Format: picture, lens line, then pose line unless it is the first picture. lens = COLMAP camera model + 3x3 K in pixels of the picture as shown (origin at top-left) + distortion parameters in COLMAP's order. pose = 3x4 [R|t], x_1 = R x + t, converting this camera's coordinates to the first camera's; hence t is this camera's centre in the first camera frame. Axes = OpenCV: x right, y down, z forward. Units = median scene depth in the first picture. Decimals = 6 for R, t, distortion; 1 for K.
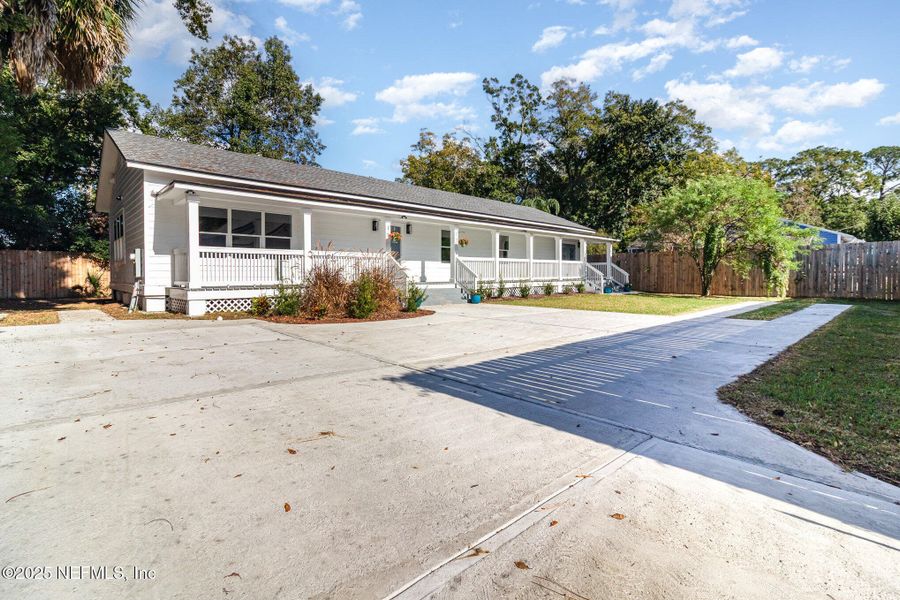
lens RADIAL K [[415.0, 0, 448.6], [0, 415.0, 289.7], [0, 0, 1]] dist [-0.000218, -0.000222]
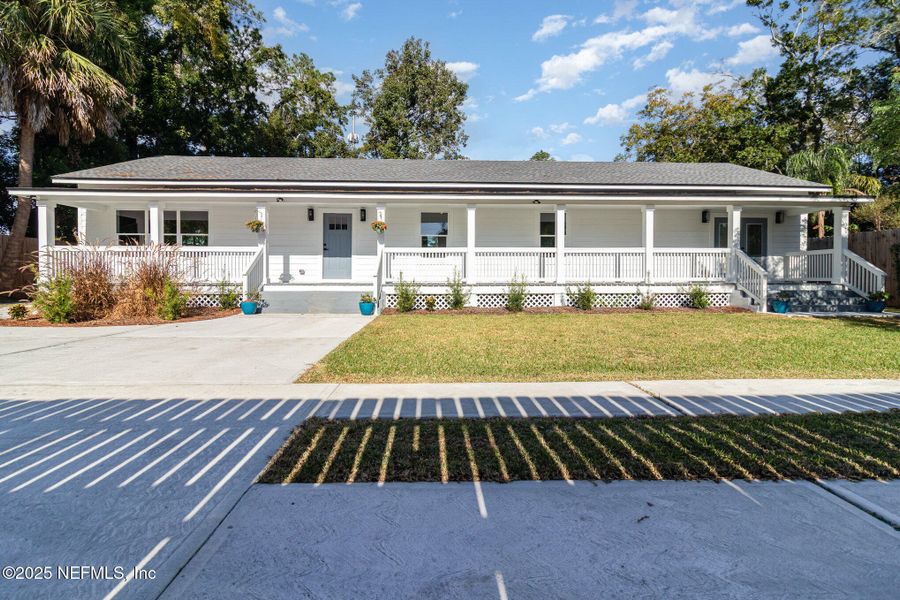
lens RADIAL K [[415.0, 0, 448.6], [0, 415.0, 289.7], [0, 0, 1]] dist [-0.000218, -0.000222]
pose [[0.757340, 0.028816, -0.652385, 0.368421], [-0.026115, 0.999563, 0.013835, -0.013265], [0.652498, 0.006560, 0.757762, 0.344513]]
